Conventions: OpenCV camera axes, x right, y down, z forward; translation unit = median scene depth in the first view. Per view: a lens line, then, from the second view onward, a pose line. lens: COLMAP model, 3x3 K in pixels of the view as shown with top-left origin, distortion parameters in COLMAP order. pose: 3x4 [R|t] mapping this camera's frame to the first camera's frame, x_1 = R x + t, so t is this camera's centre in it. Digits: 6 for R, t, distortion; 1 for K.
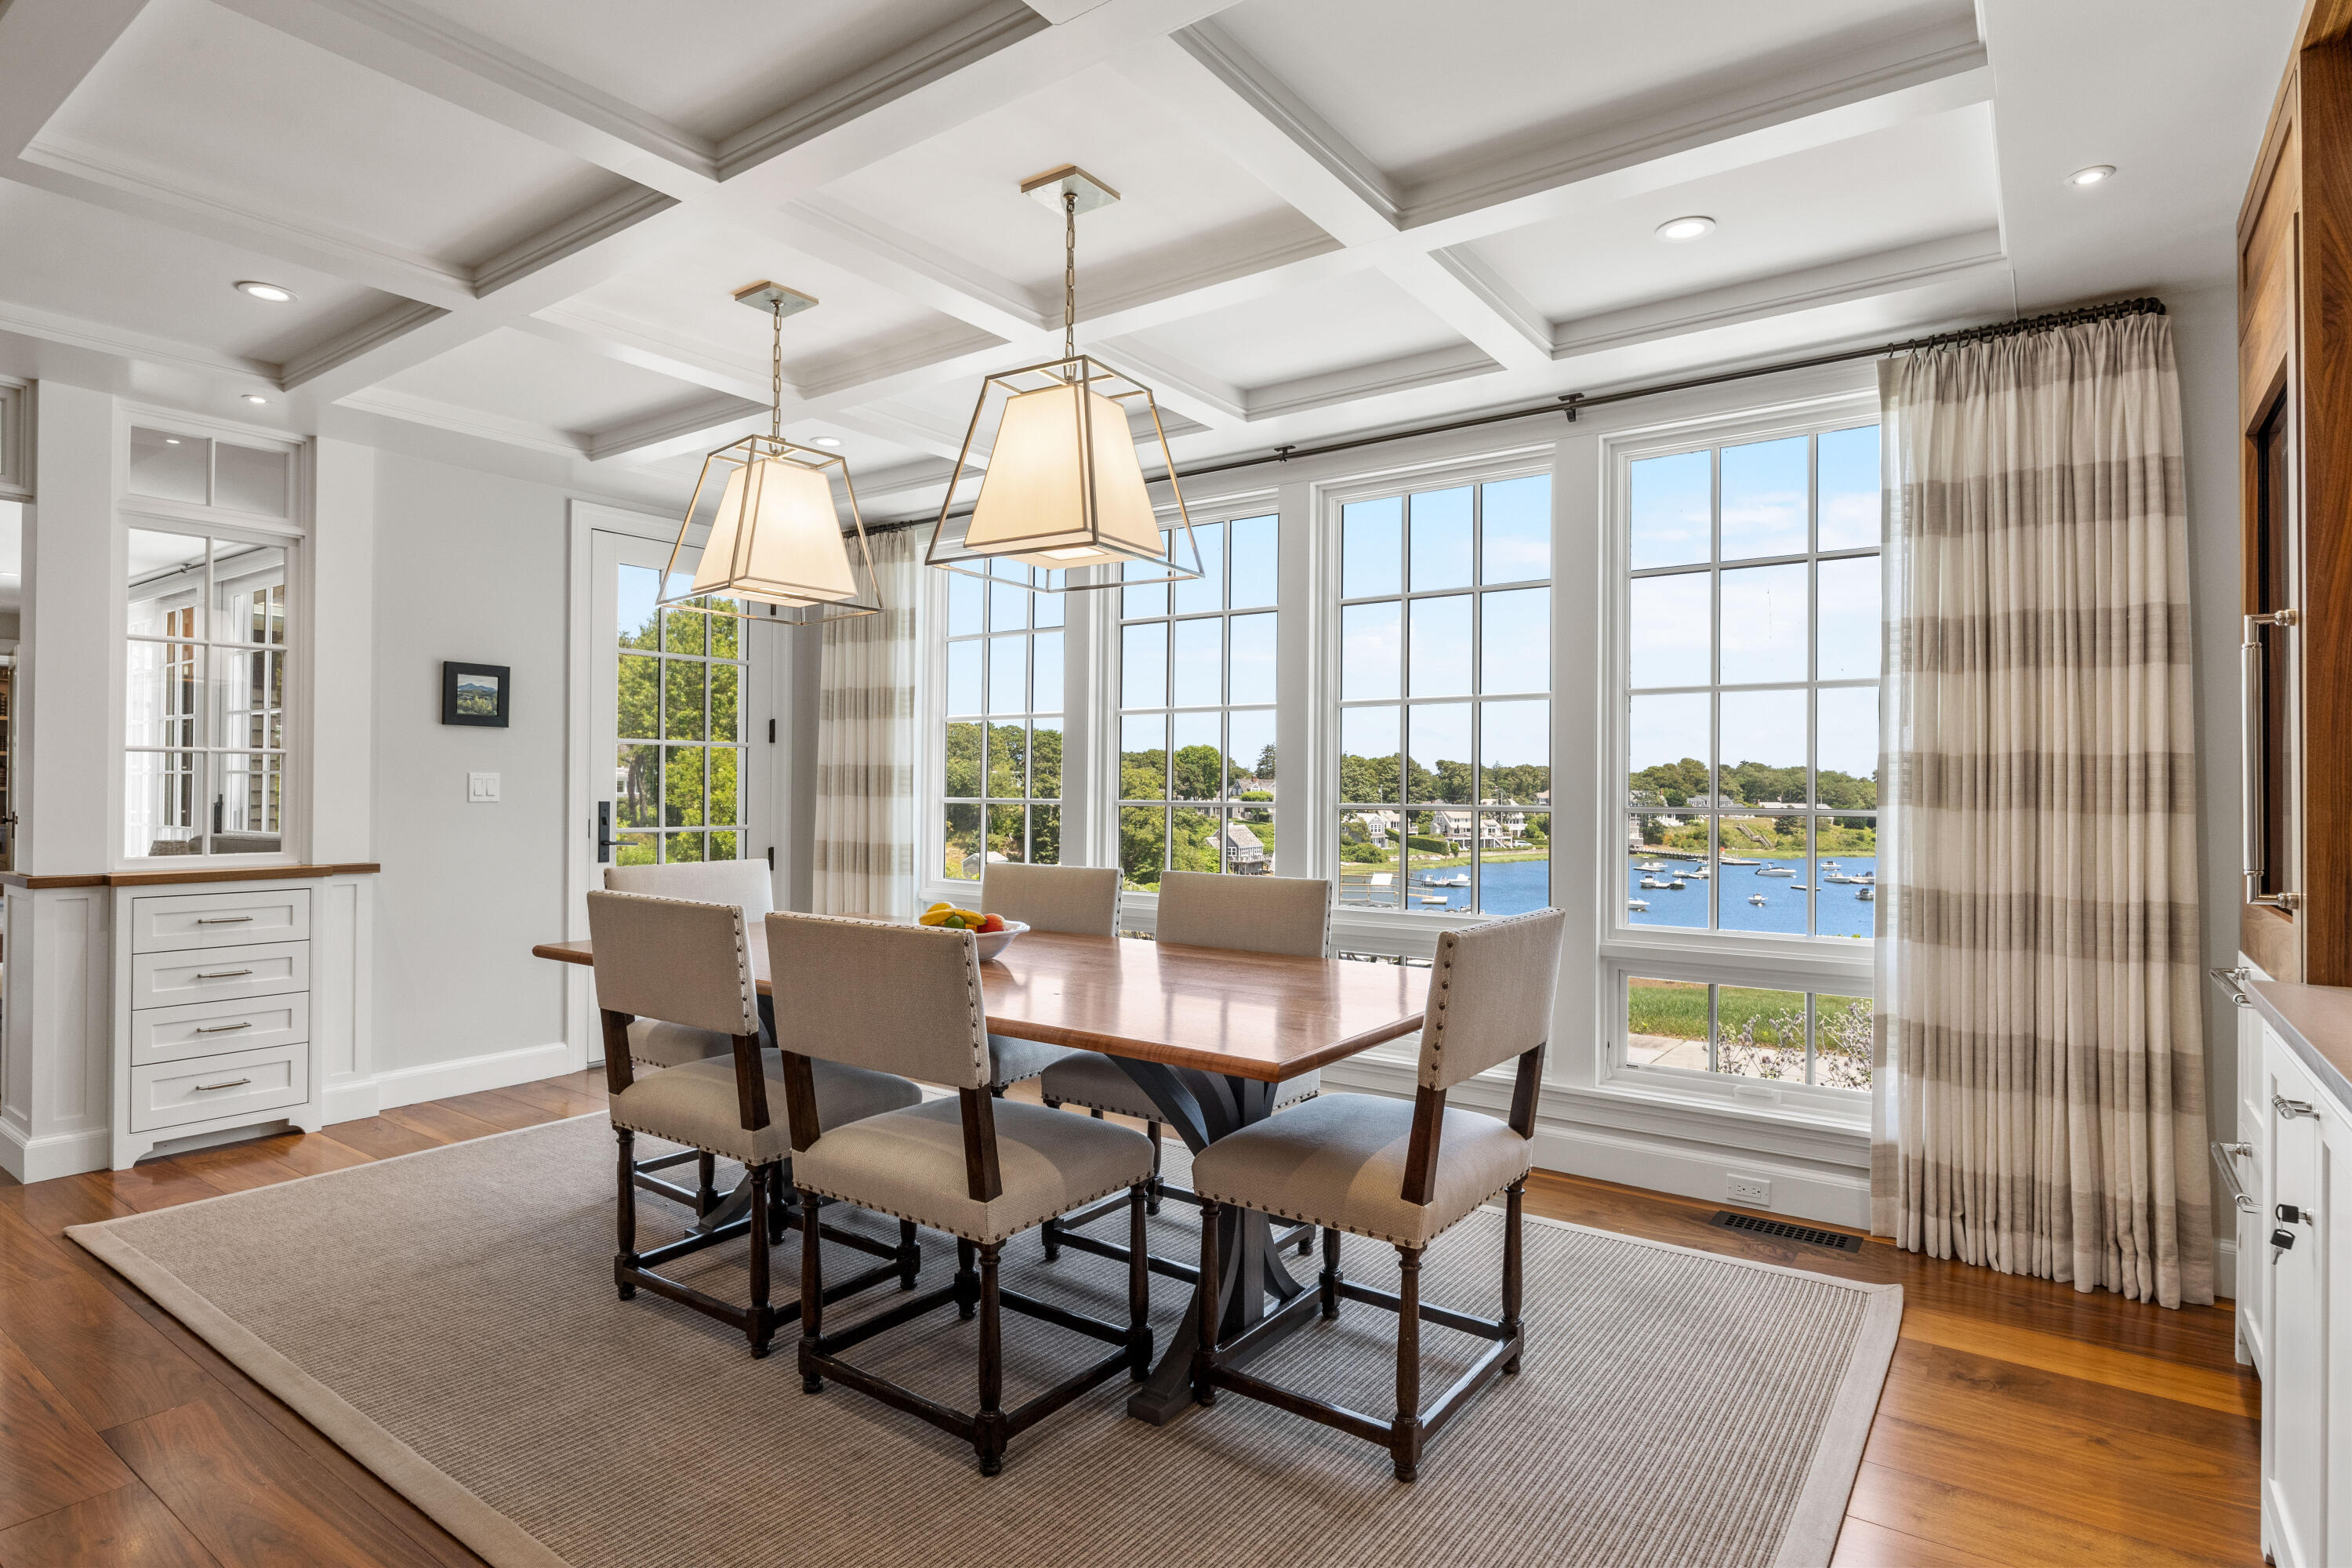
lens RADIAL K [[1220.6, 0, 1175.2], [0, 1220.6, 780.2], [0, 0, 1]] dist [-0.008393, -0.002565]
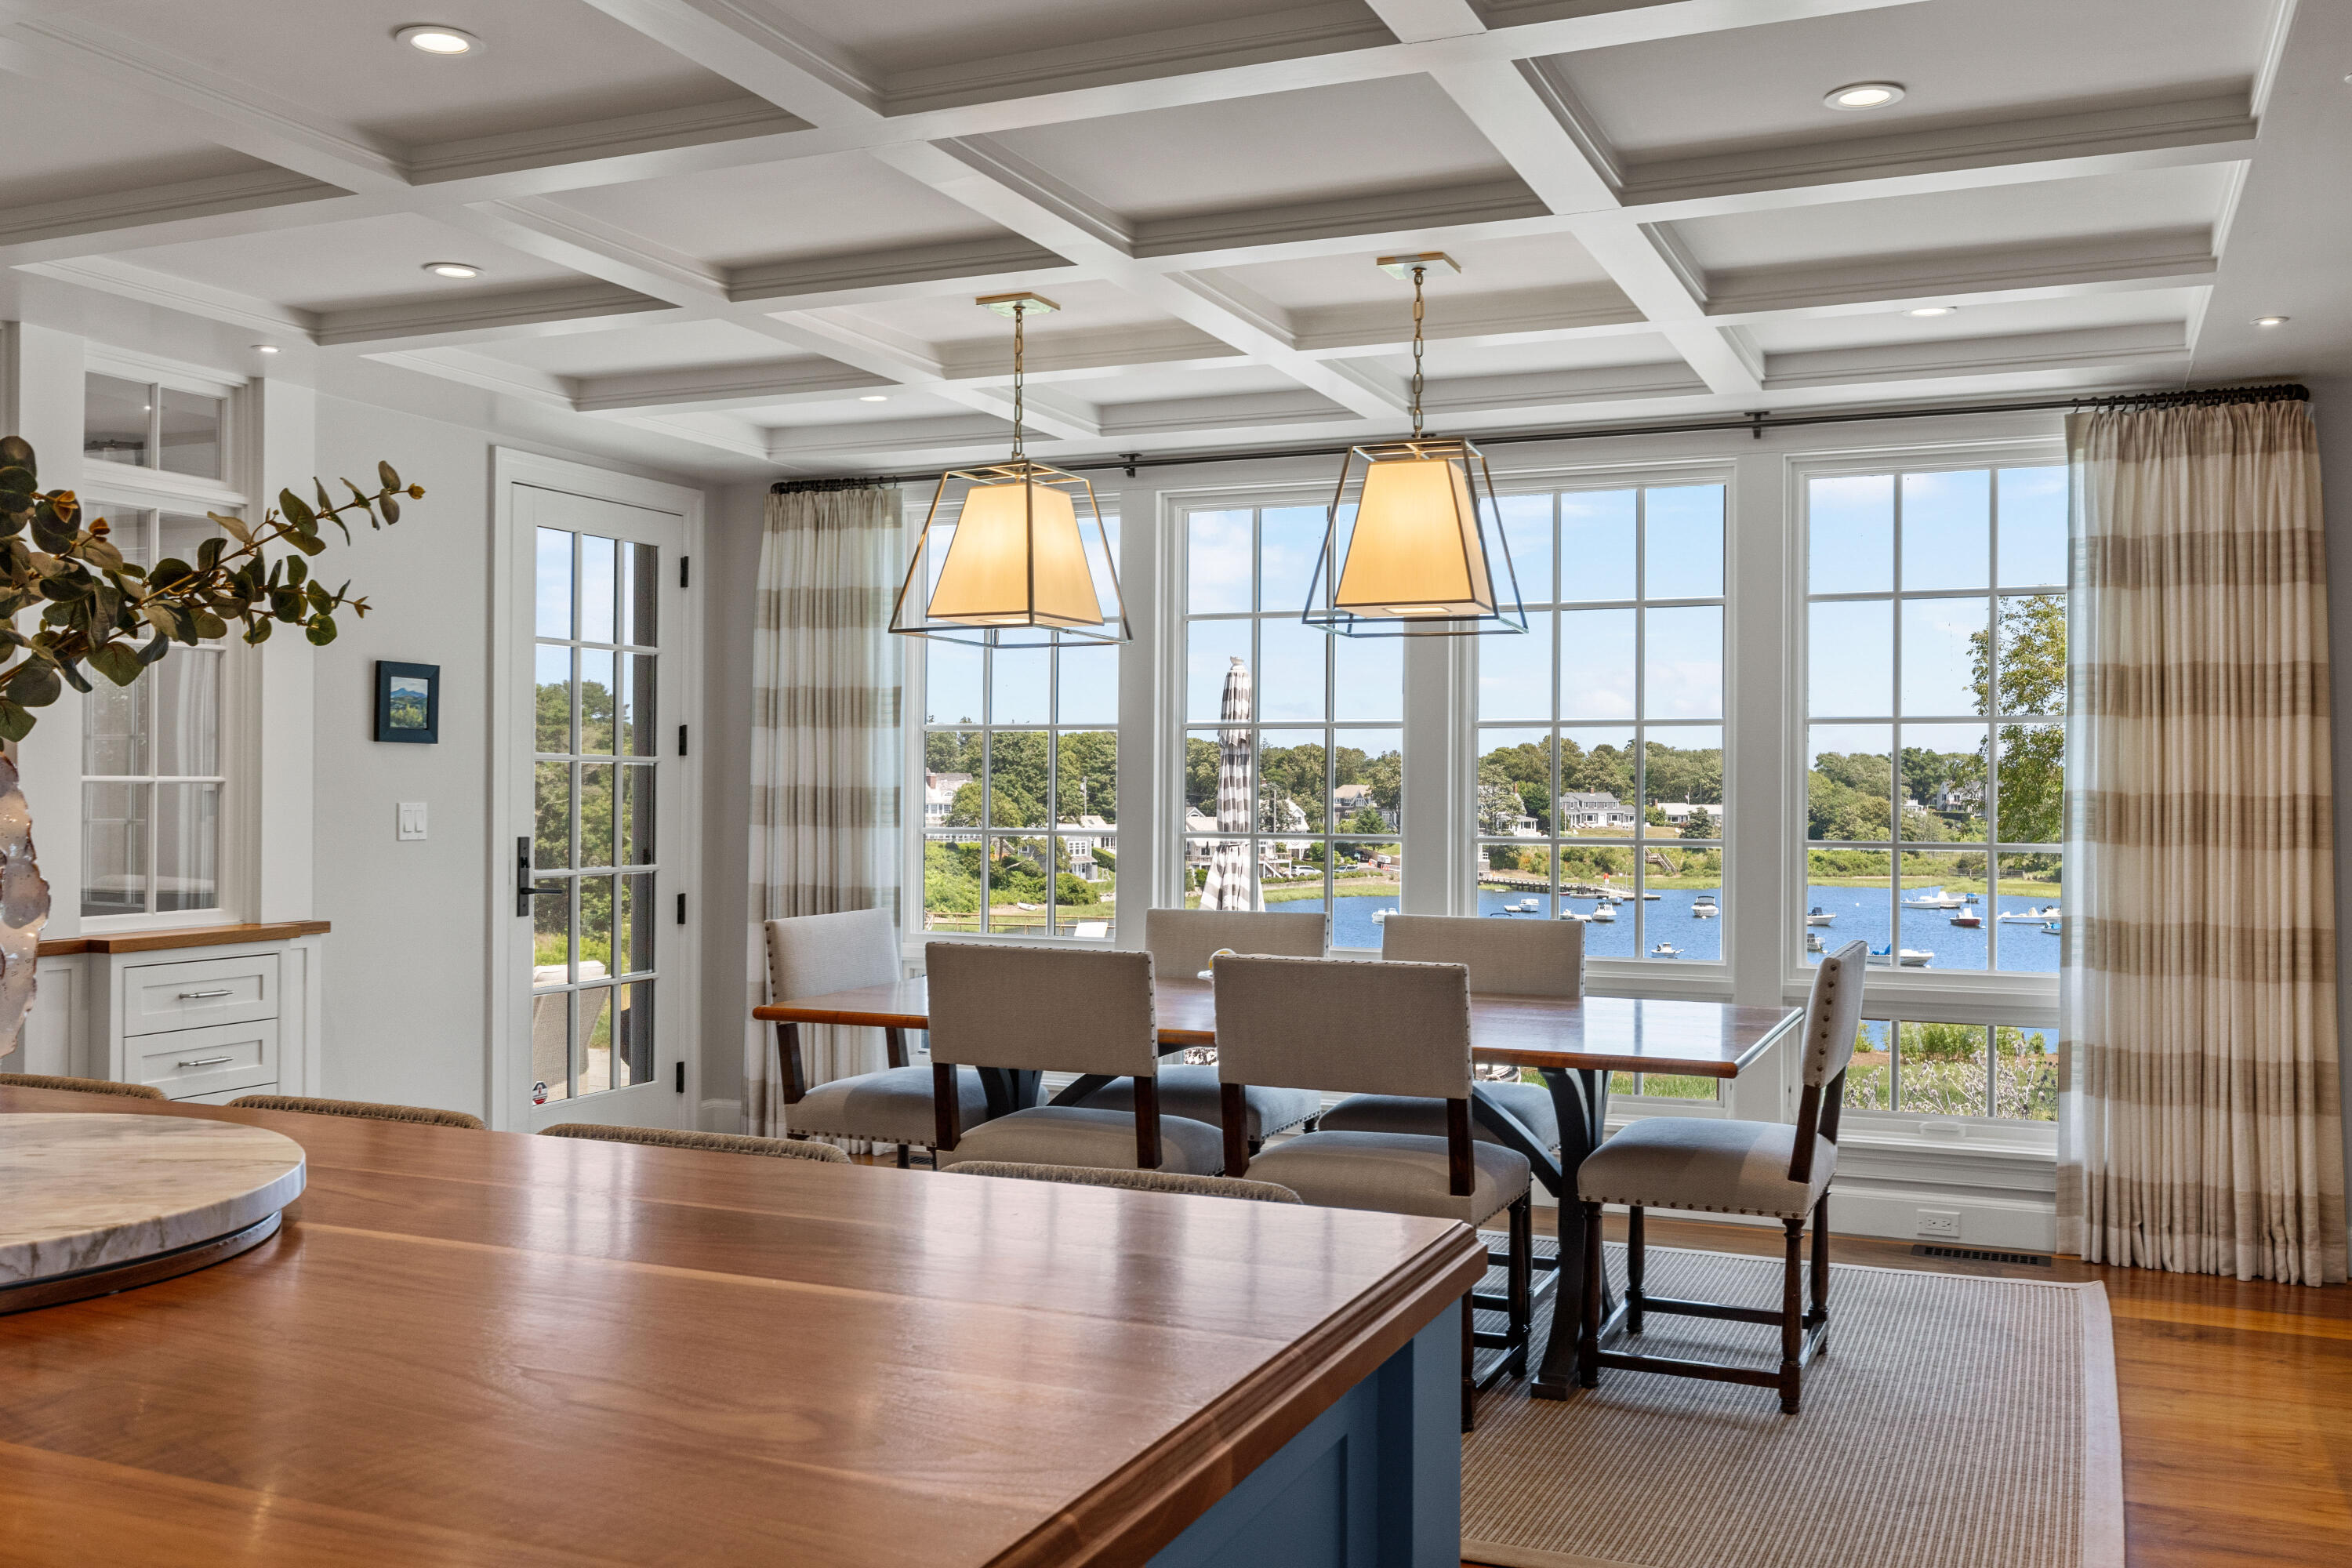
lens RADIAL K [[2038.2, 0, 1173.4], [0, 2038.2, 774.6], [0, 0, 1]] dist [-0.015397, 0.002854]
pose [[0.976848, 0.000080, 0.213936, -0.542892], [-0.000777, 0.999995, 0.003176, -0.041536], [-0.213935, -0.003268, 0.976843, -0.540483]]
